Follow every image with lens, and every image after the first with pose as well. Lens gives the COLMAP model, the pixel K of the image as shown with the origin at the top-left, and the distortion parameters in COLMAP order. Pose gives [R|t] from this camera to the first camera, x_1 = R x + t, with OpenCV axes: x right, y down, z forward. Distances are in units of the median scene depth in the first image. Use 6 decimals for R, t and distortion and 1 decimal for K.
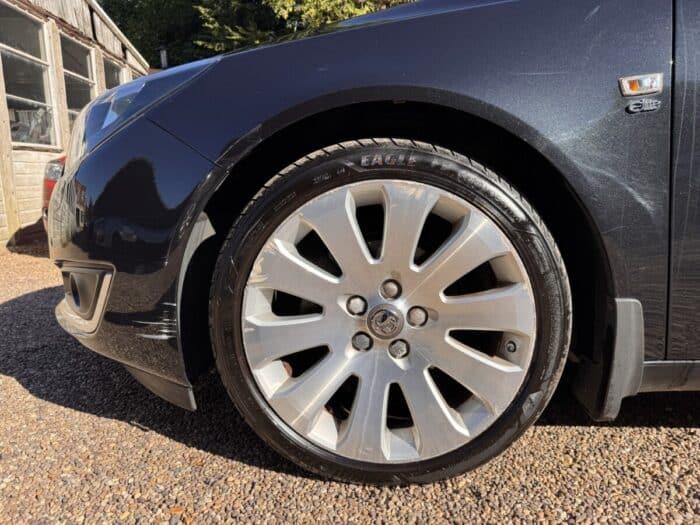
lens RADIAL K [[484.1, 0, 353.4], [0, 484.1, 259.2], [0, 0, 1]] dist [0.056234, -0.076989]
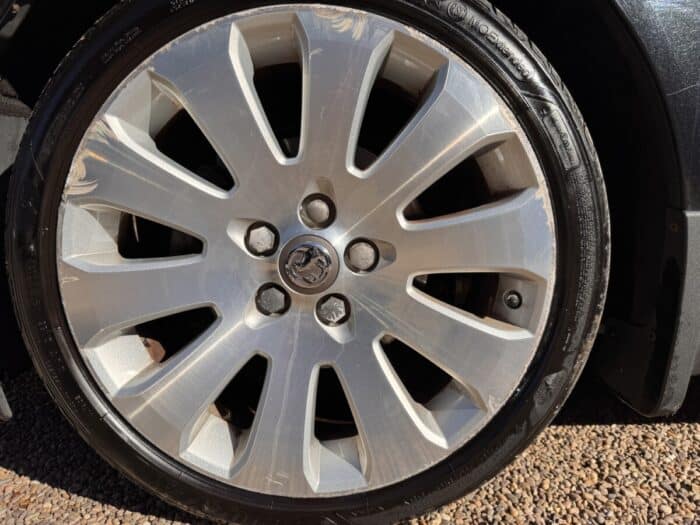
lens RADIAL K [[484.1, 0, 353.4], [0, 484.1, 259.2], [0, 0, 1]] dist [0.056234, -0.076989]
pose [[0.997927, -0.010195, 0.063540, 0.080296], [0.010562, 0.999929, -0.005449, 0.122721], [-0.063480, 0.006108, 0.997964, 0.379224]]
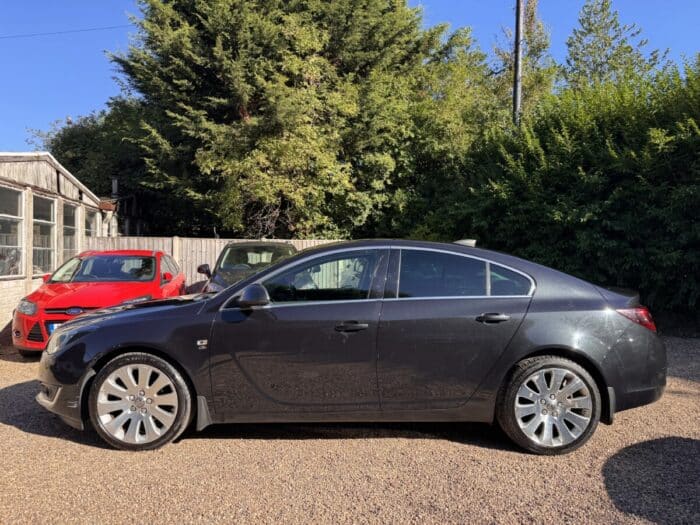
lens RADIAL K [[484.1, 0, 353.4], [0, 484.1, 259.2], [0, 0, 1]] dist [0.056234, -0.076989]
pose [[0.995447, 0.029639, 0.090595, 1.242258], [-0.013959, 0.985511, -0.169037, -0.316057], [-0.094292, 0.167003, 0.981437, -2.784627]]
